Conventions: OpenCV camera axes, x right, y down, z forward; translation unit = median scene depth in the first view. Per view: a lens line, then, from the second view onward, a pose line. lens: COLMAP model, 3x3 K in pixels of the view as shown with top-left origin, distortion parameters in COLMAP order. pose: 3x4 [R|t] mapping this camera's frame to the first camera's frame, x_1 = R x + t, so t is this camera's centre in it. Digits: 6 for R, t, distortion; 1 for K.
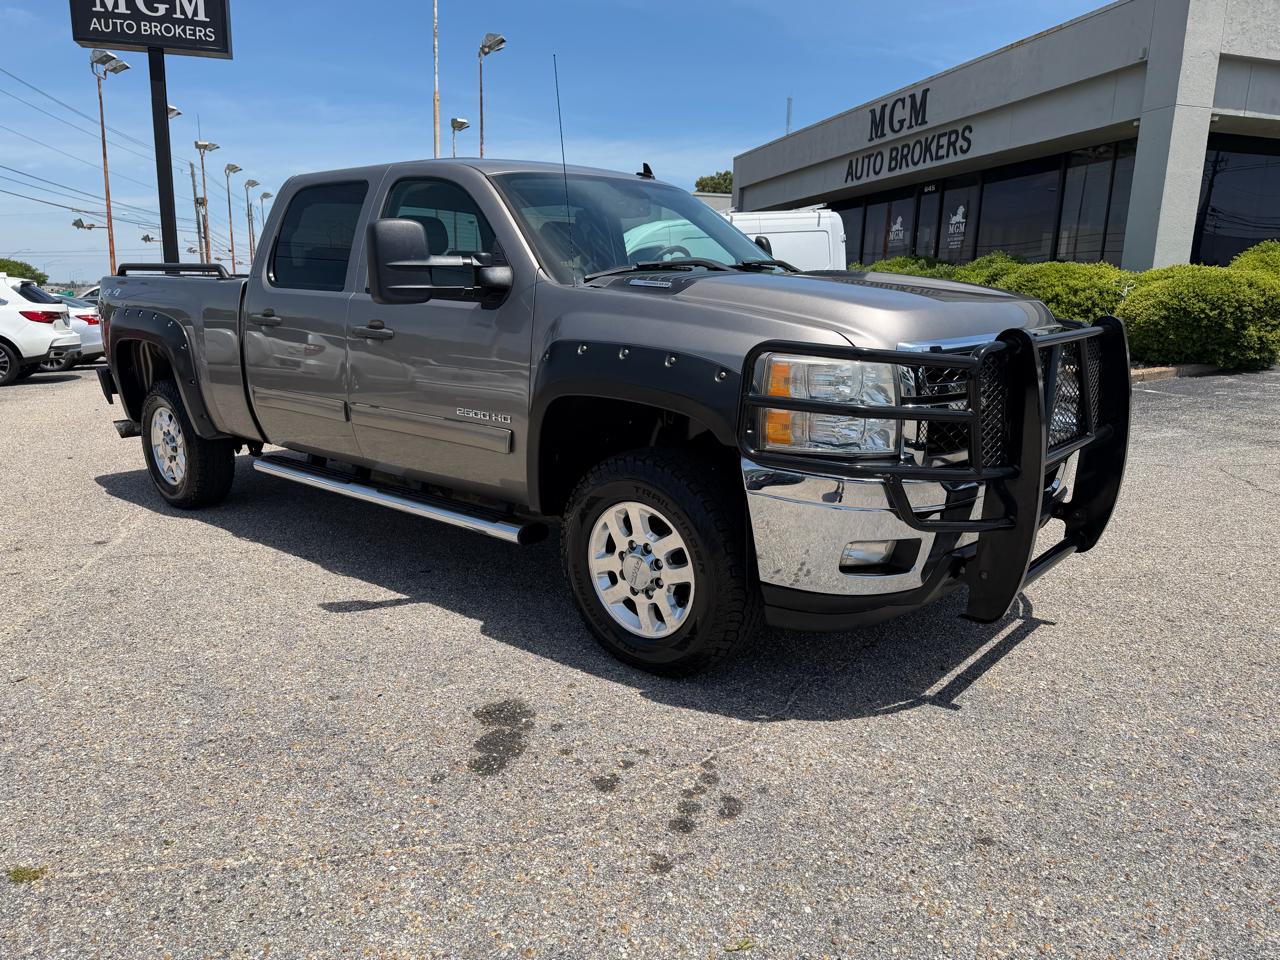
lens RADIAL K [[903.4, 0, 633.7], [0, 903.4, 480.4], [0, 0, 1]] dist [0.022135, -0.028179]
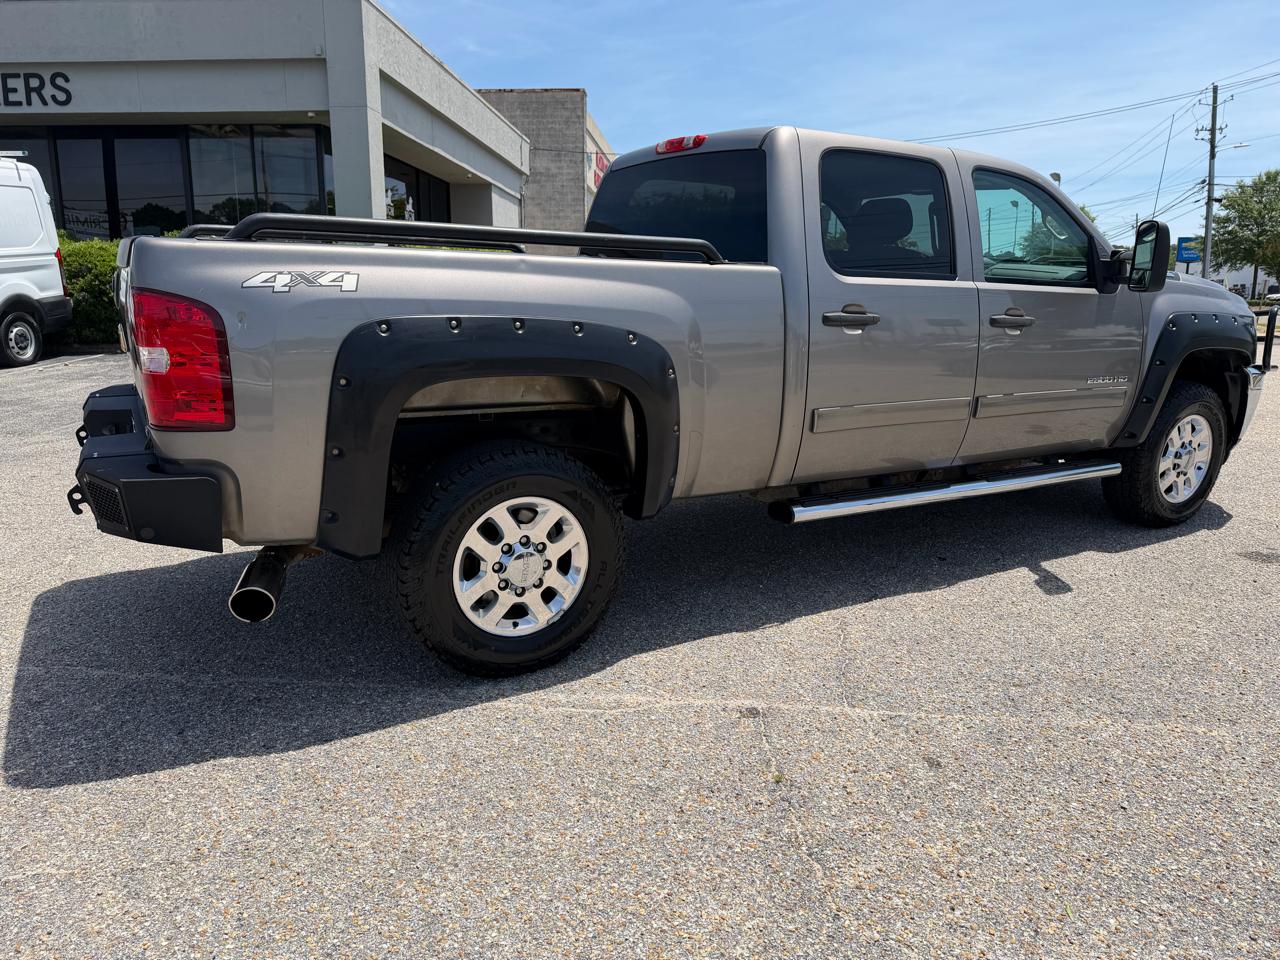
lens RADIAL K [[903.4, 0, 640.4], [0, 903.4, 483.0], [0, 0, 1]] dist [0.022135, -0.028179]
pose [[0.320031, -0.211702, 0.923451, -1.207001], [0.184847, 0.969935, 0.158298, -0.195225], [-0.929199, 0.120037, 0.349542, 0.914990]]
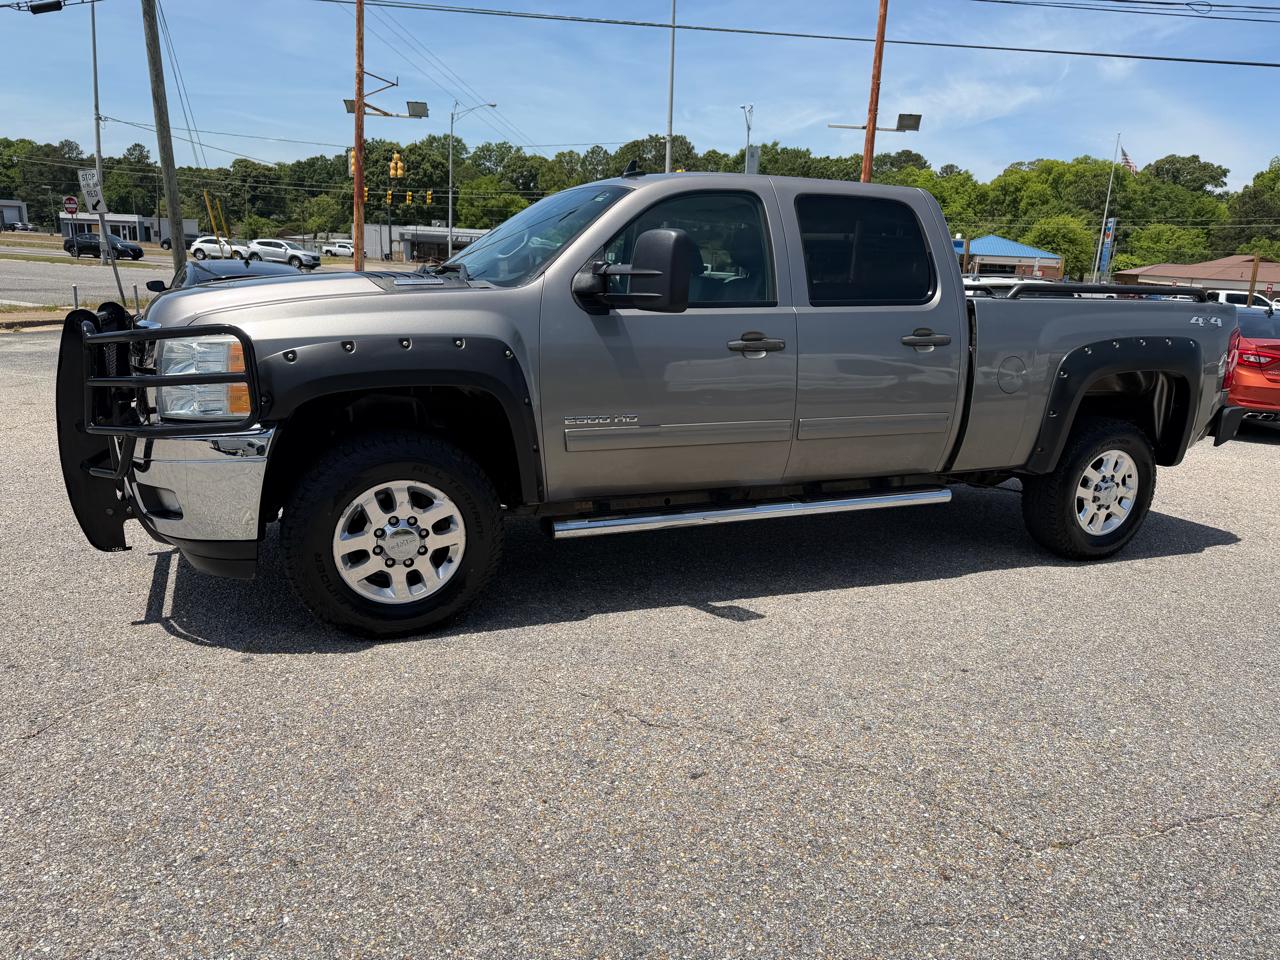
lens RADIAL K [[903.4, 0, 637.3], [0, 903.4, 476.1], [0, 0, 1]] dist [0.022135, -0.028179]
pose [[-0.413164, 0.178497, -0.892992, 0.869633], [-0.232327, 0.927493, 0.292885, -0.324401], [0.880522, 0.328475, -0.341737, 1.411214]]
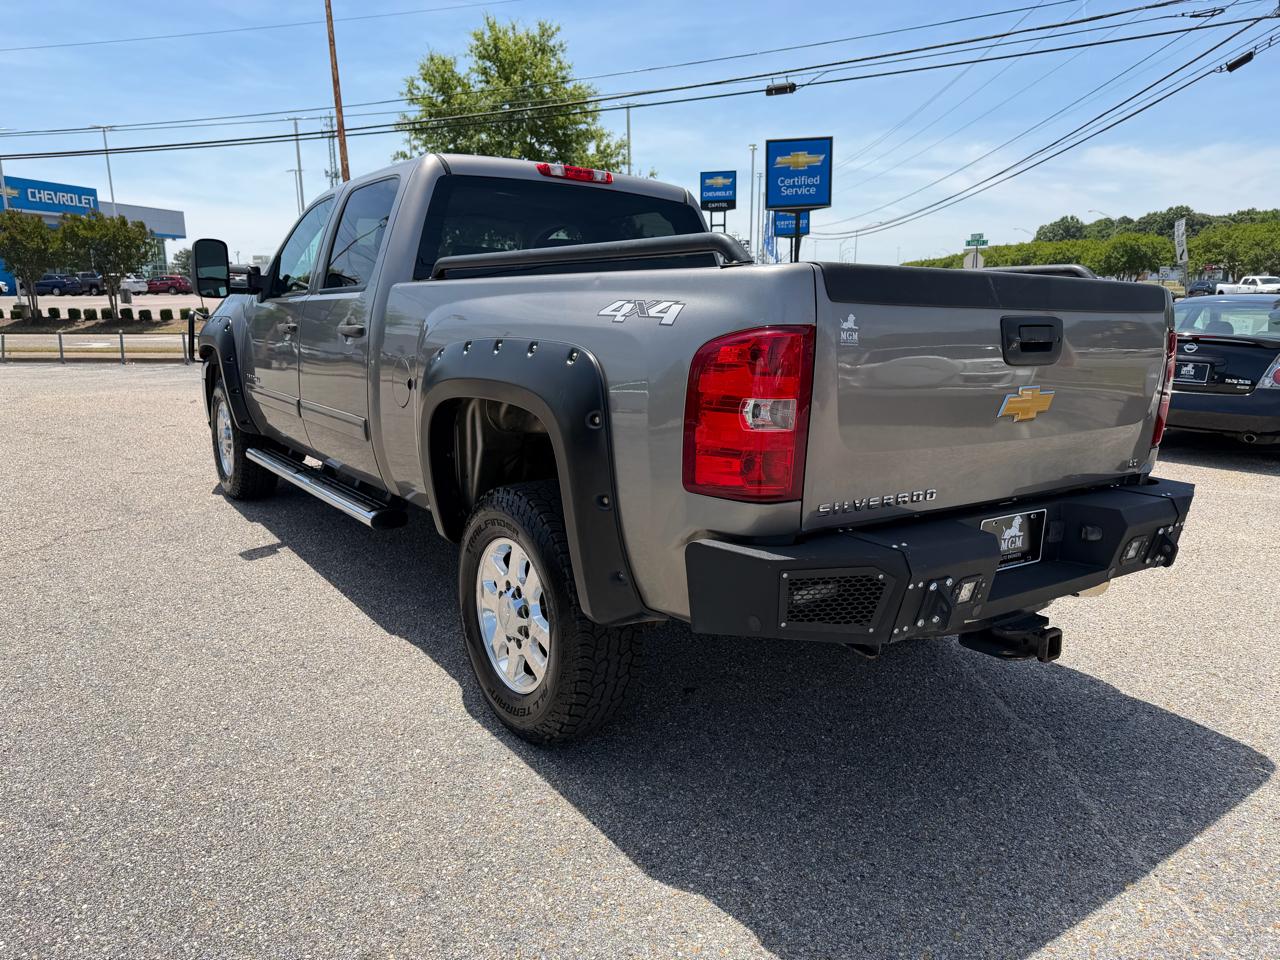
lens RADIAL K [[903.4, 0, 635.6], [0, 903.4, 474.5], [0, 0, 1]] dist [0.022135, -0.028179]
pose [[-0.973910, -0.056153, 0.219876, -0.571542], [0.033956, 0.921936, 0.385851, -0.438519], [-0.224378, 0.383251, -0.895976, 2.044130]]
